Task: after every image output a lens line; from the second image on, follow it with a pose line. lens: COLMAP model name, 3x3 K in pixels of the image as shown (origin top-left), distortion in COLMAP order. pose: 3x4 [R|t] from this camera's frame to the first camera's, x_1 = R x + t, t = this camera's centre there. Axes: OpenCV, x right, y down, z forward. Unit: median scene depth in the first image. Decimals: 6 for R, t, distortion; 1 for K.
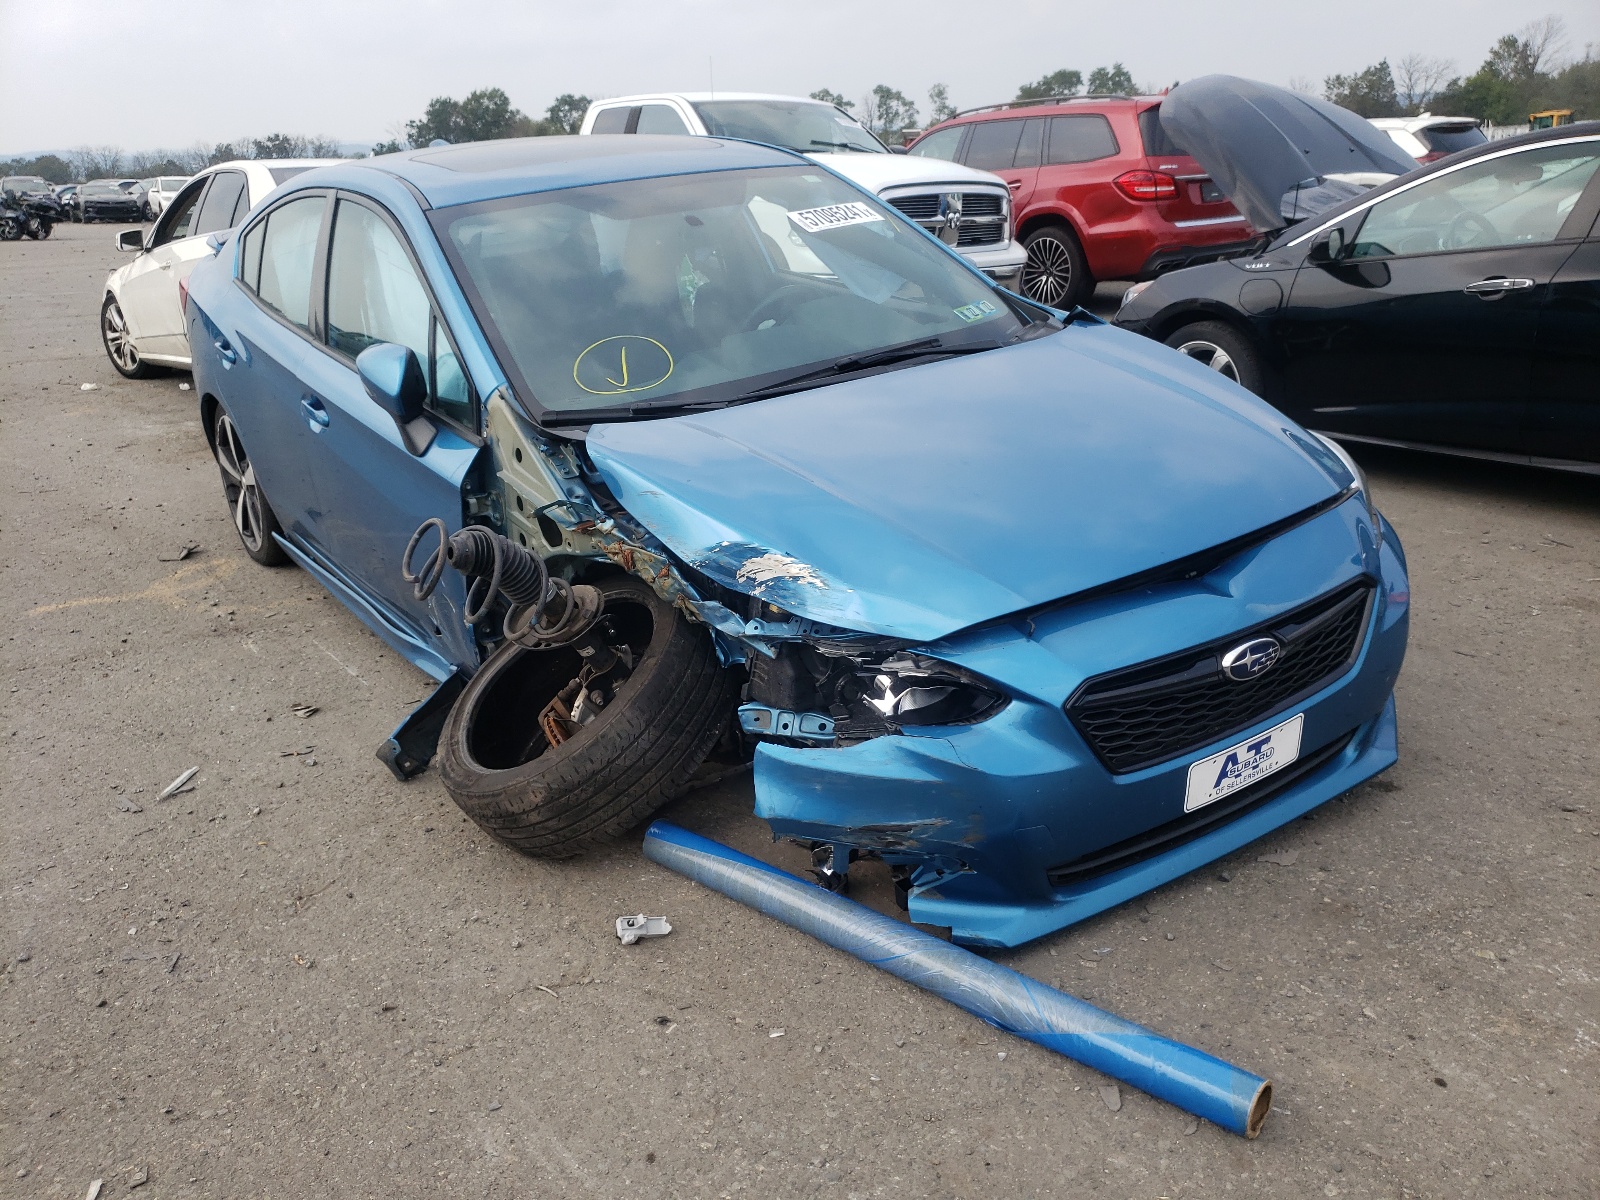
lens RADIAL K [[1225.9, 0, 800.0], [0, 1225.9, 600.0], [0, 0, 1]] dist [0.198219, -0.359280]
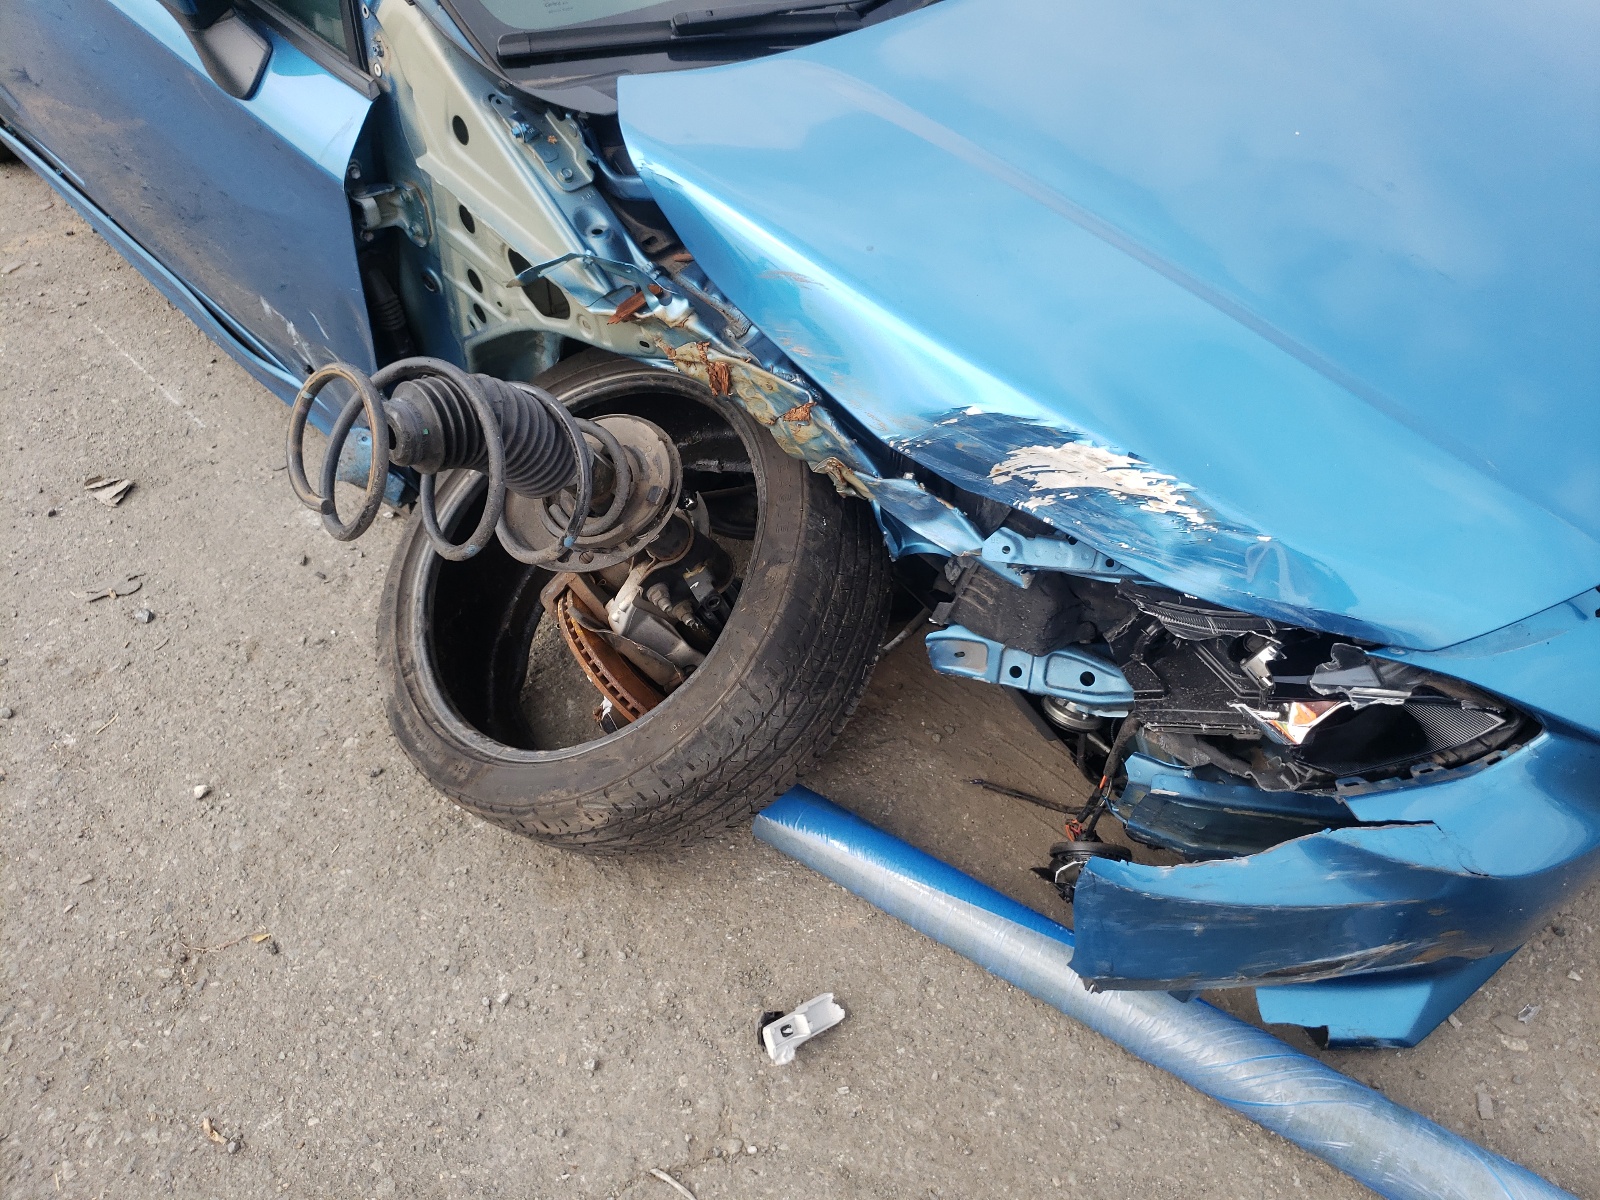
lens RADIAL K [[1290.9, 0, 867.0], [0, 1290.9, 599.1], [0, 0, 1]] dist [0.042142, -0.009092]
pose [[0.989447, -0.049379, 0.136218, -0.157631], [-0.004679, 0.928755, 0.370664, -0.149139], [-0.144817, -0.367390, 0.918723, 0.455993]]
